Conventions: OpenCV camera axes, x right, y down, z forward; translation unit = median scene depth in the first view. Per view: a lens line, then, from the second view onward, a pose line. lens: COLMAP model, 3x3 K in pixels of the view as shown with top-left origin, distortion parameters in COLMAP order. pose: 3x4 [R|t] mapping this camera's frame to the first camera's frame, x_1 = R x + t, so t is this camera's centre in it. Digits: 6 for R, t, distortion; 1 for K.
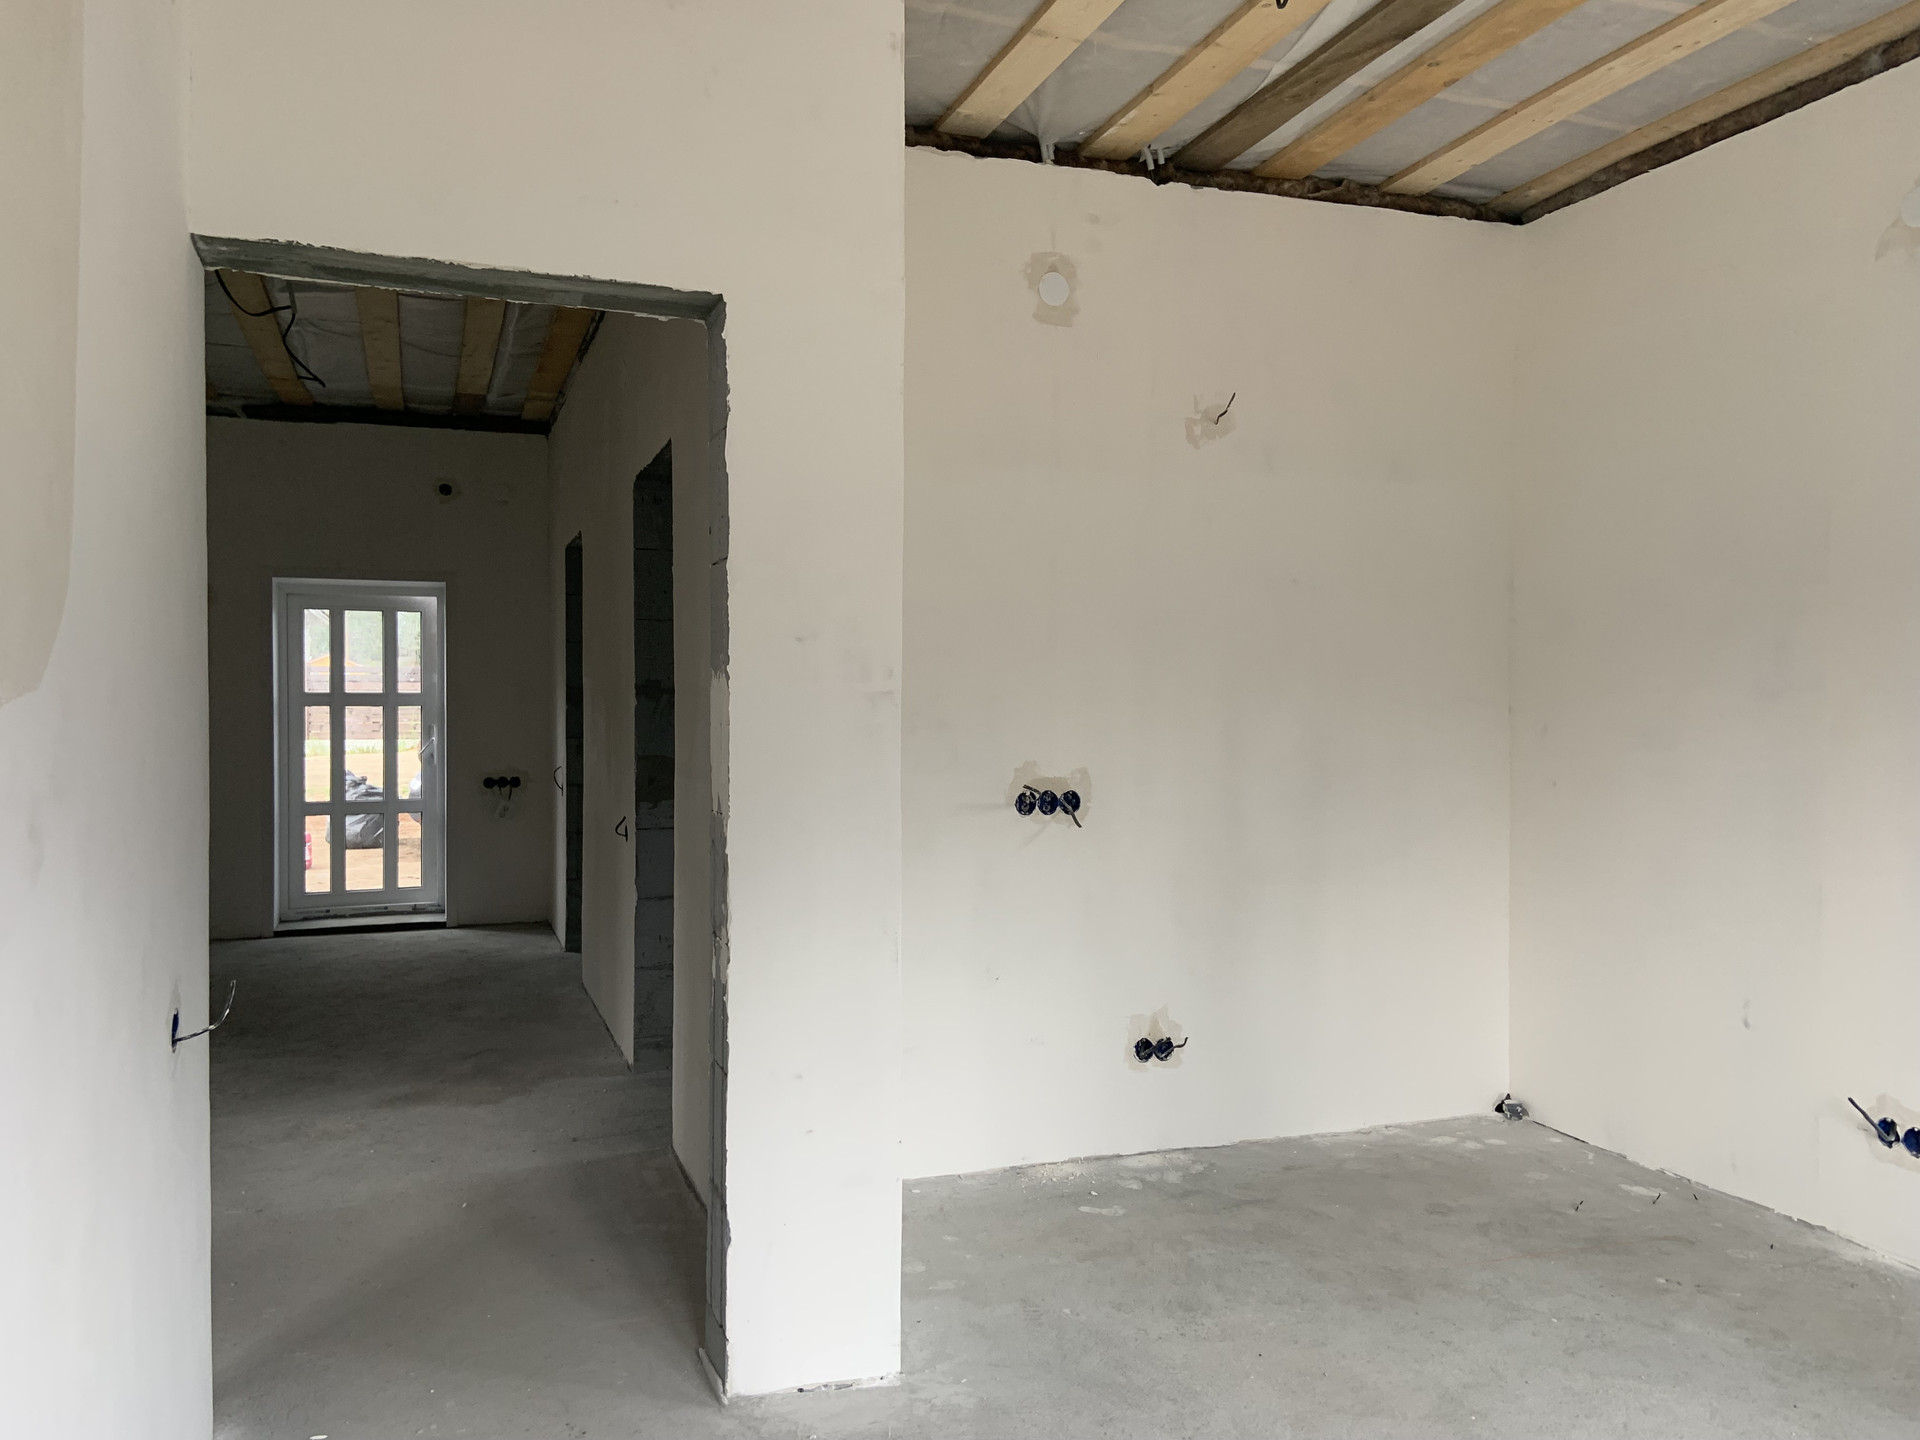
lens RADIAL K [[1448.4, 0, 972.9], [0, 1448.4, 722.3], [0, 0, 1]] dist [0.099384, -0.116225]
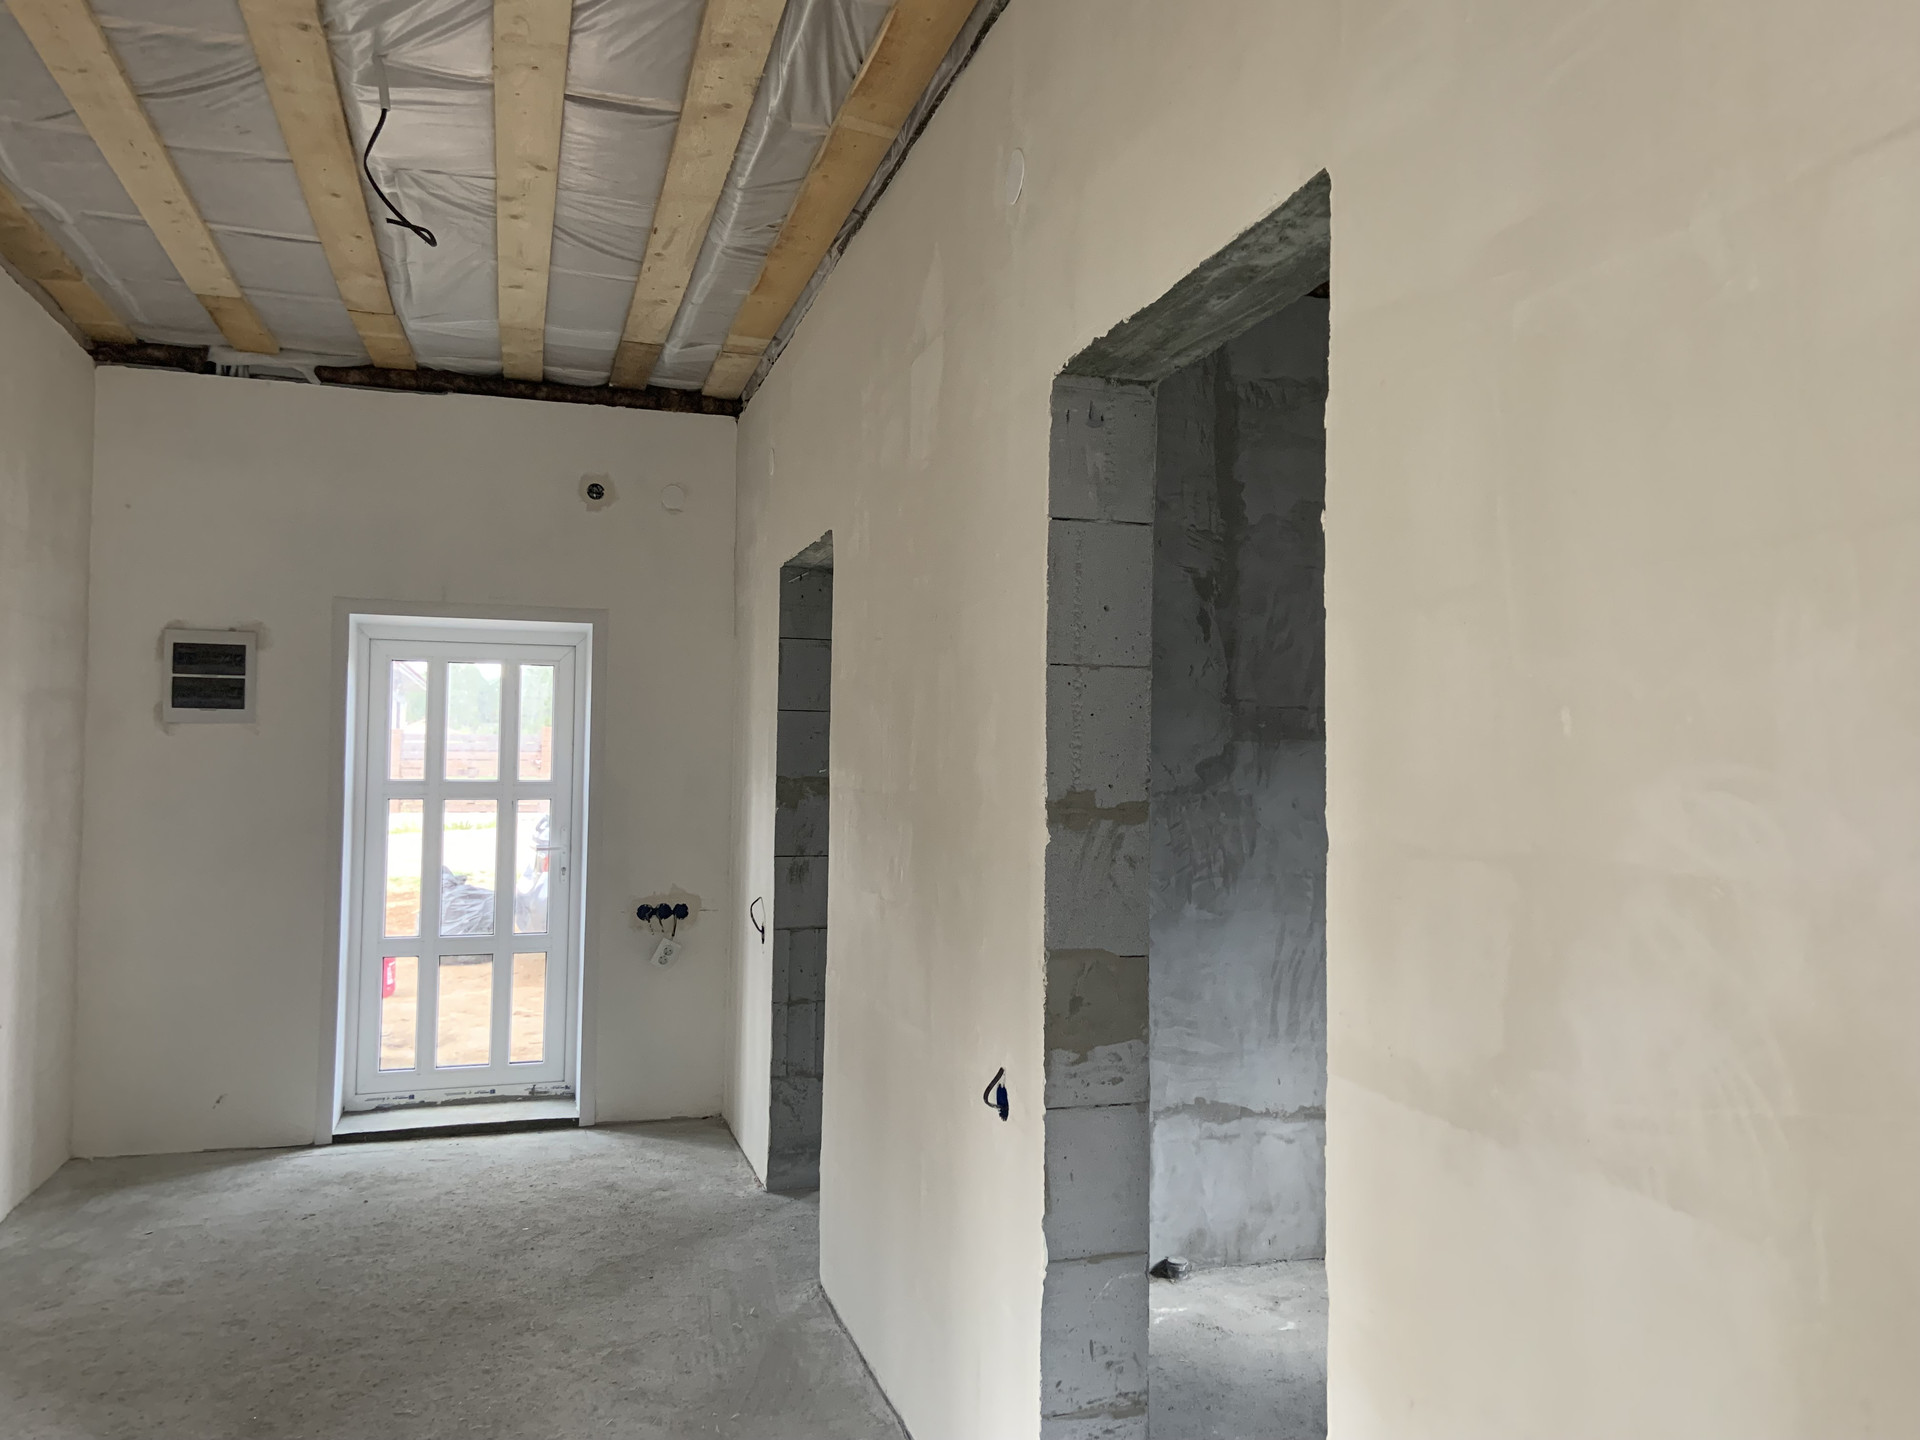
lens RADIAL K [[1448.4, 0, 975.4], [0, 1448.4, 713.7], [0, 0, 1]] dist [0.099384, -0.116225]
pose [[0.998595, 0.008239, -0.052352, -0.141586], [-0.011034, 0.998516, -0.053337, -0.017639], [0.051835, 0.053840, 0.997203, 0.320941]]
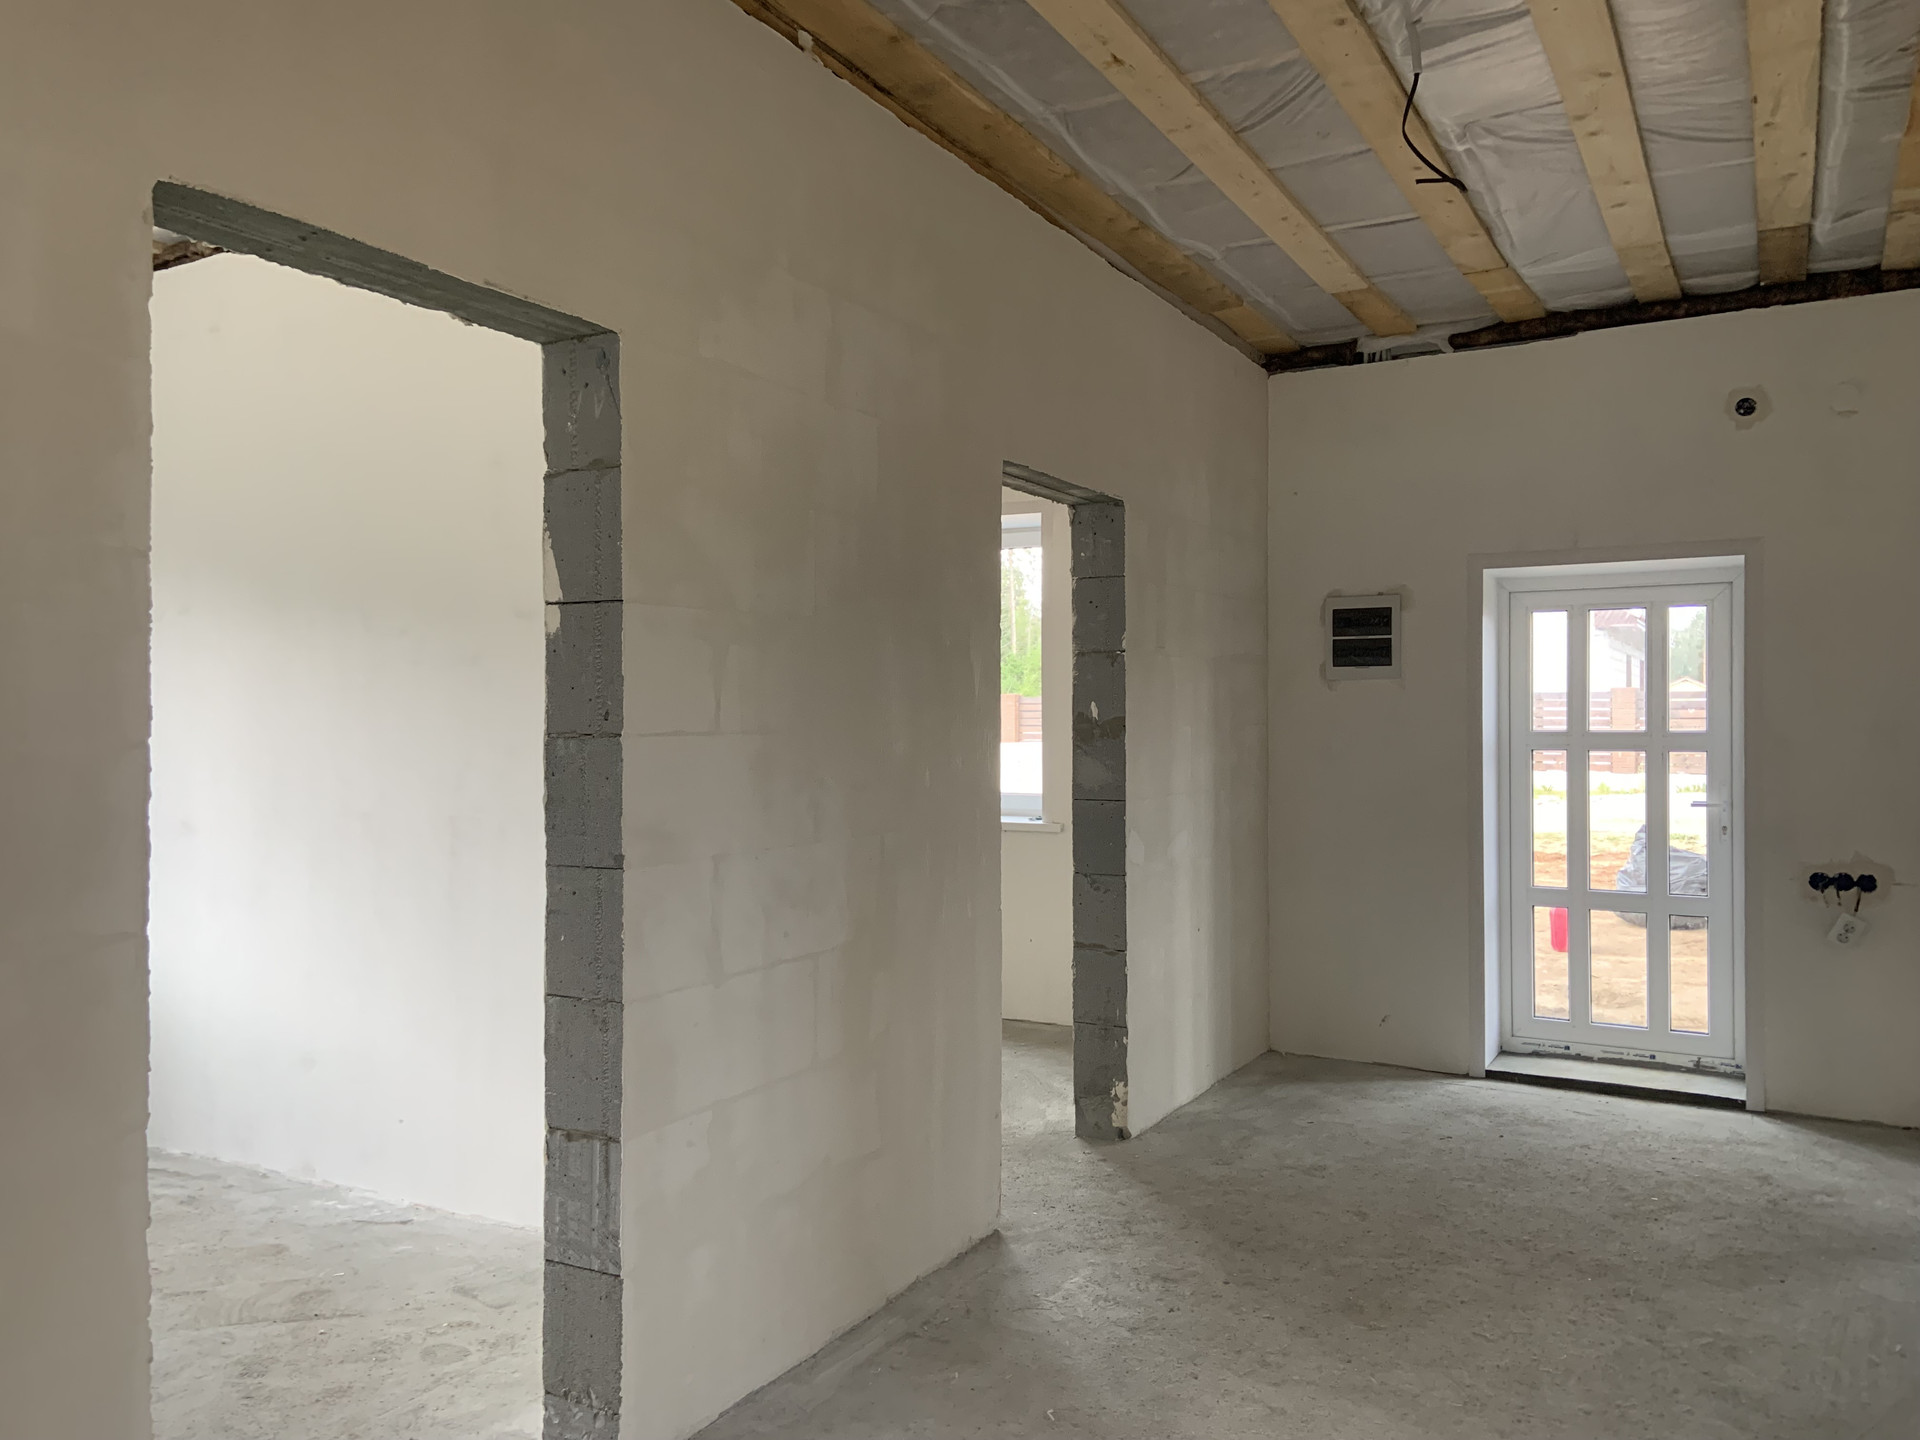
lens RADIAL K [[1448.4, 0, 960.1], [0, 1448.4, 714.7], [0, 0, 1]] dist [0.099384, -0.116225]
pose [[0.645170, -0.005483, -0.764020, -0.095109], [-0.011727, 0.999785, -0.017078, -0.012861], [0.763949, 0.019978, 0.644967, 0.340583]]
